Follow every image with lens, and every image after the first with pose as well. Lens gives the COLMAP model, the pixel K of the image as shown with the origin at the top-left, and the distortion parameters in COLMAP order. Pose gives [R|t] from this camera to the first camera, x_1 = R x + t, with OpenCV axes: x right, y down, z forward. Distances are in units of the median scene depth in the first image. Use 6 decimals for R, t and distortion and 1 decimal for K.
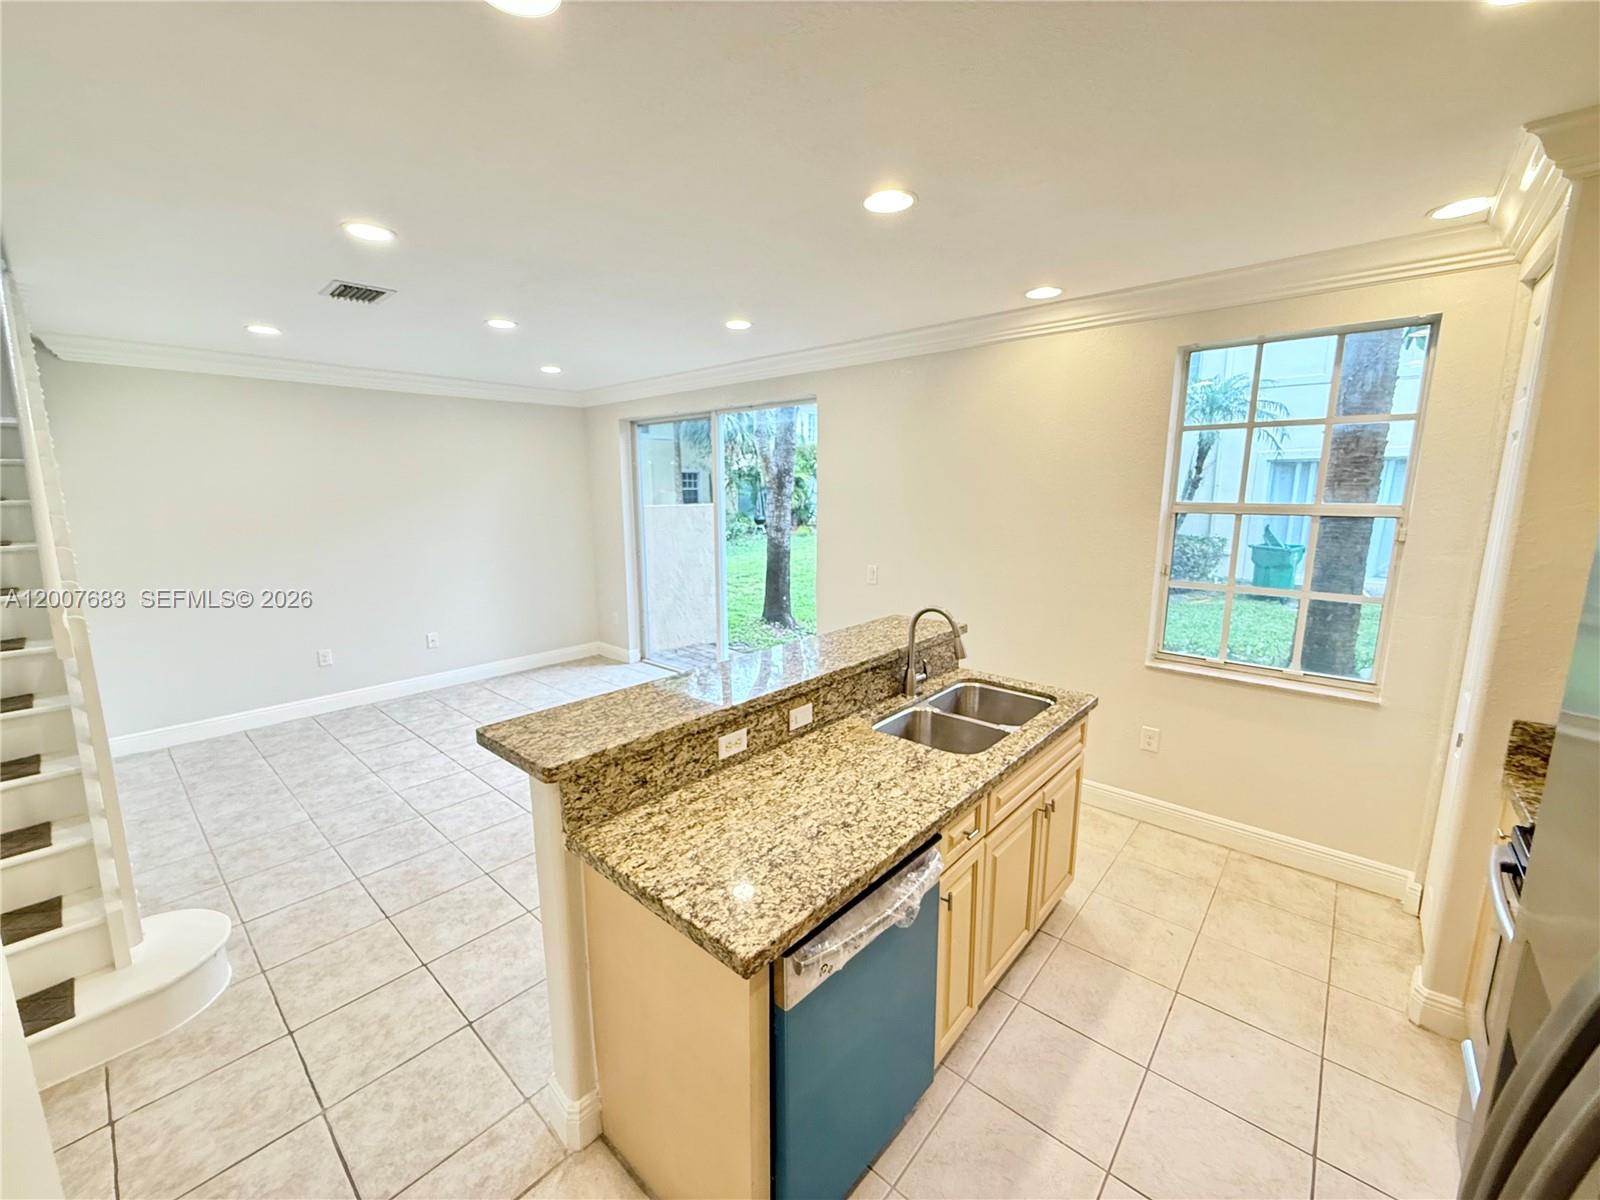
lens RADIAL K [[642.8, 0, 792.4], [0, 642.8, 599.9], [0, 0, 1]] dist [0.000250, -0.000047]
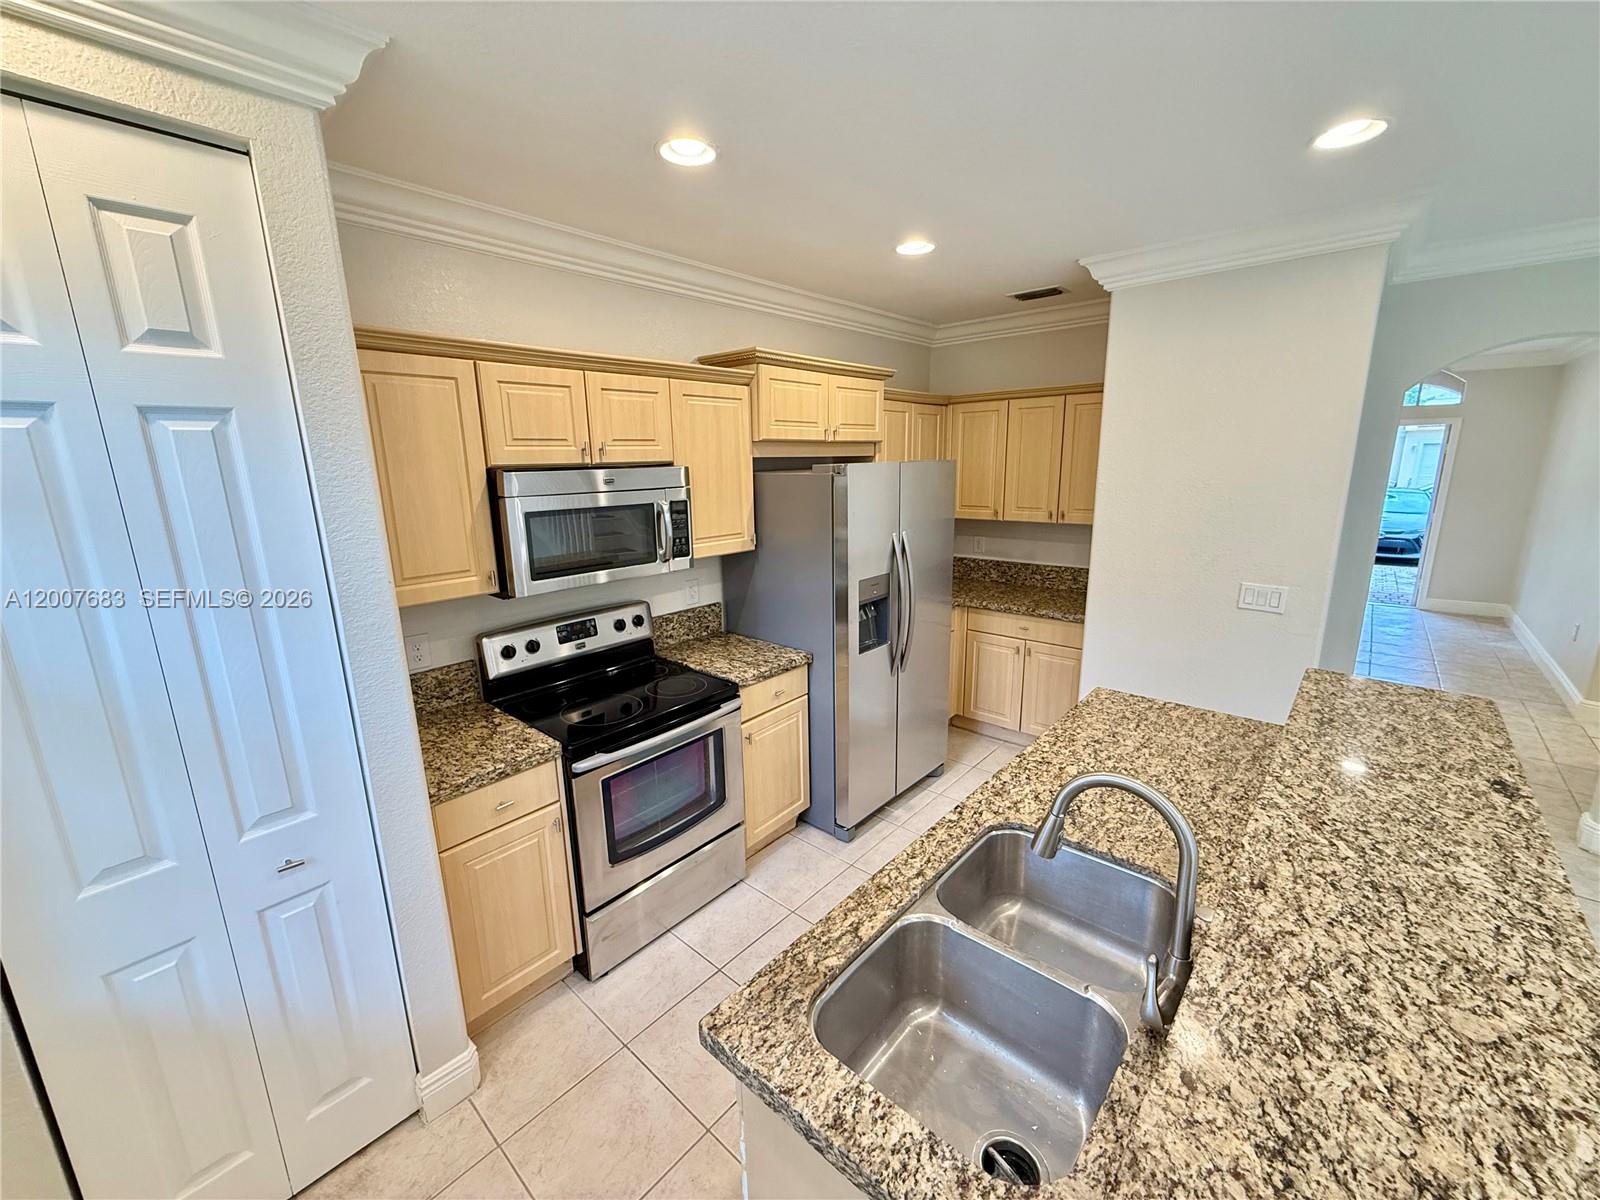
lens RADIAL K [[639.9, 0, 800.0], [0, 639.9, 600.0], [0, 0, 1]] dist [-0.000740, -0.000087]
pose [[-0.999685, 0.025091, 0.000819, 0.353719], [0.023478, 0.922859, 0.384422, -0.212981], [0.008890, 0.384320, -0.923157, 1.106010]]
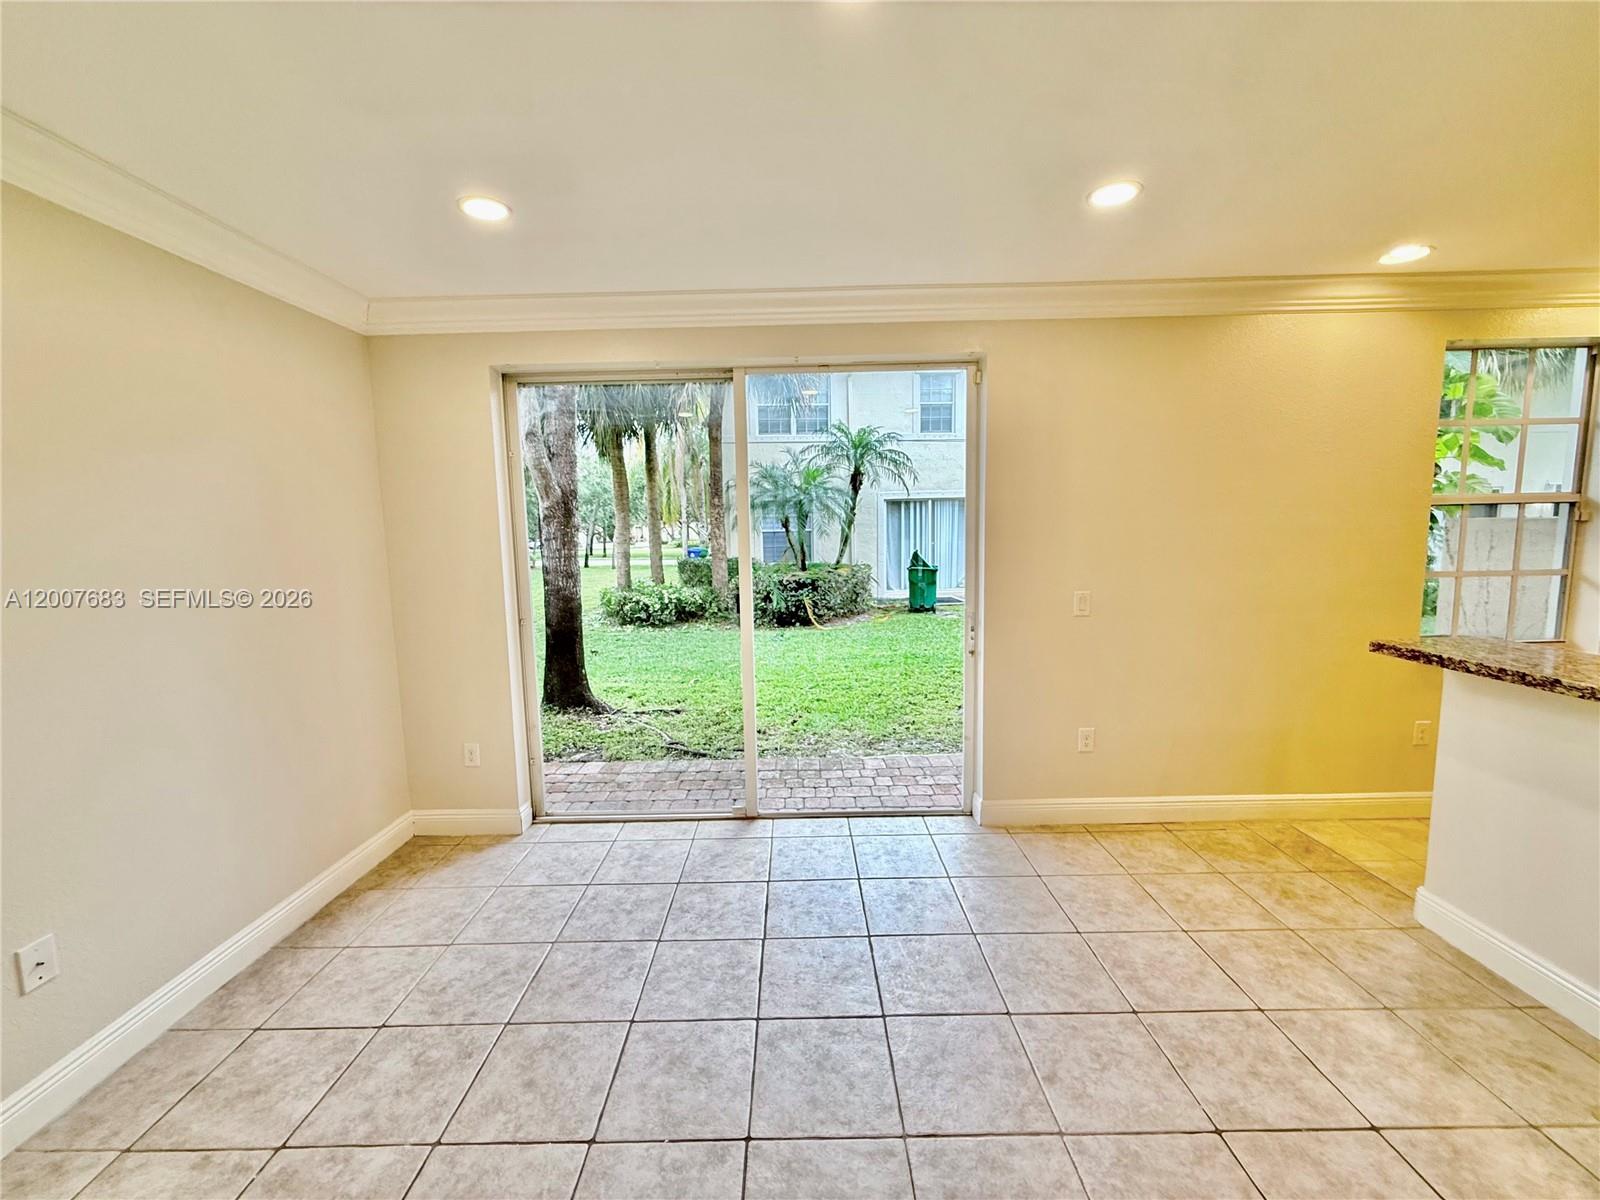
lens RADIAL K [[635.5, 0, 794.8], [0, 635.5, 600.0], [0, 0, 1]] dist [0.000662, -0.000019]
pose [[0.749586, -0.084504, 0.656491, -0.874951], [0.132872, 0.990838, -0.024173, -0.099601], [-0.648434, 0.105349, 0.753947, 0.956580]]
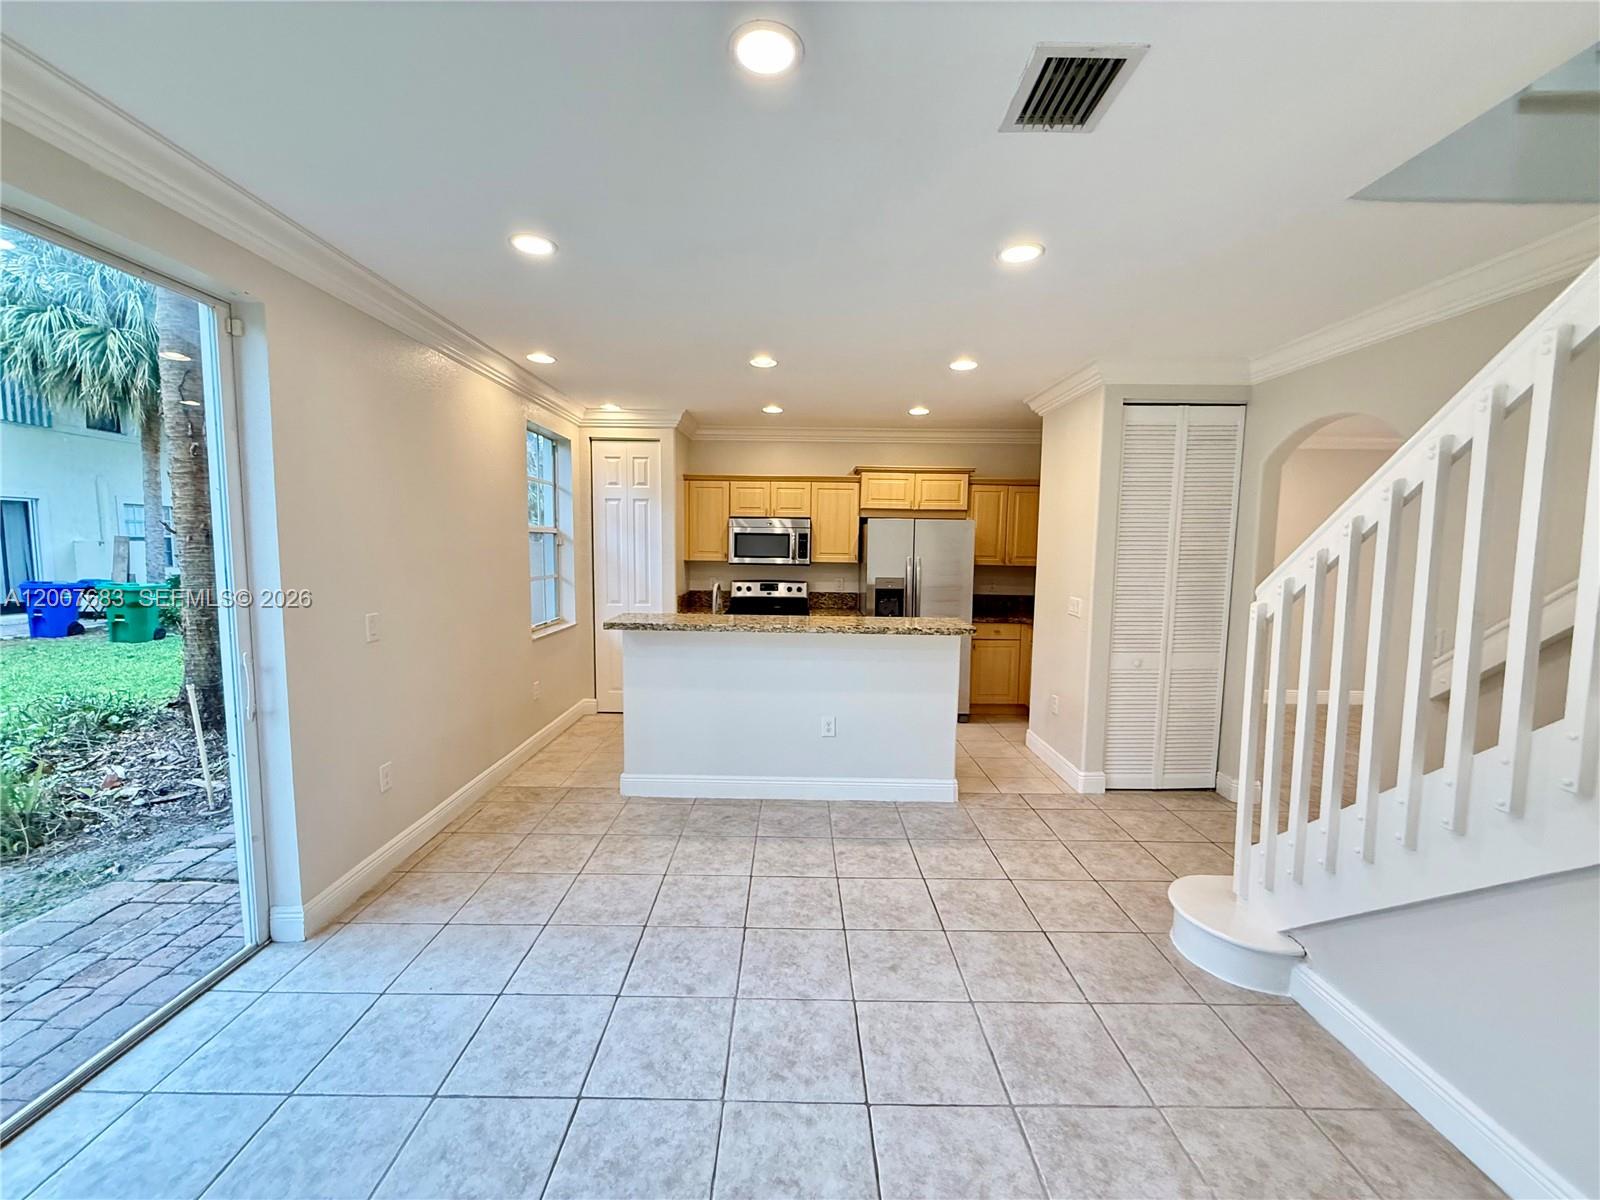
lens RADIAL K [[635.5, 0, 794.8], [0, 635.5, 600.0], [0, 0, 1]] dist [0.000662, -0.000019]
pose [[-0.662960, -0.070952, 0.745285, -0.938036], [0.121672, 0.972052, 0.200773, -0.208532], [-0.738701, 0.223785, -0.635799, 1.572514]]
